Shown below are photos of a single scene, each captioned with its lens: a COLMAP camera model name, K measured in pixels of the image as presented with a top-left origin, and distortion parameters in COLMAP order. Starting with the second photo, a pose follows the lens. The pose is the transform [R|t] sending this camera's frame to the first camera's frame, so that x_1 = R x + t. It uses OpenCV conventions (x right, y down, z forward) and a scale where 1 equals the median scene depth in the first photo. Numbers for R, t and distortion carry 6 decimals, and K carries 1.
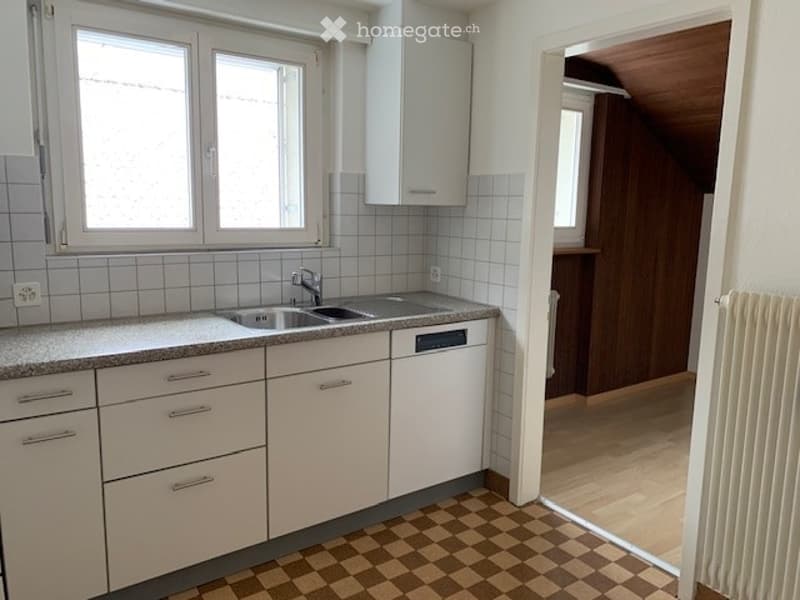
lens RADIAL K [[607.0, 0, 399.4], [0, 607.0, 297.3], [0, 0, 1]] dist [0.043996, -0.037928]
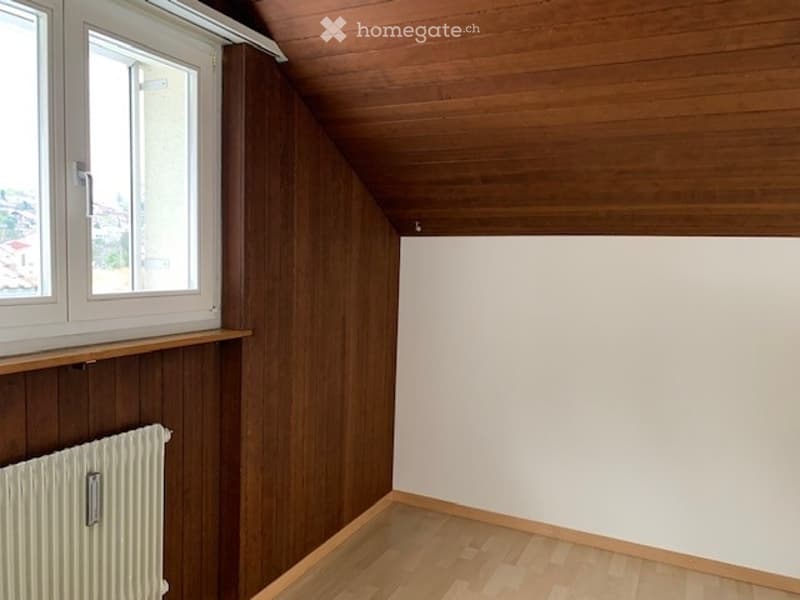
lens RADIAL K [[607.0, 0, 399.0], [0, 607.0, 300.7], [0, 0, 1]] dist [0.043996, -0.037928]
pose [[0.874442, -0.034824, 0.483878, 0.185737], [0.059909, 0.997537, -0.036473, -0.078501], [-0.481417, 0.060883, 0.874375, 0.466196]]
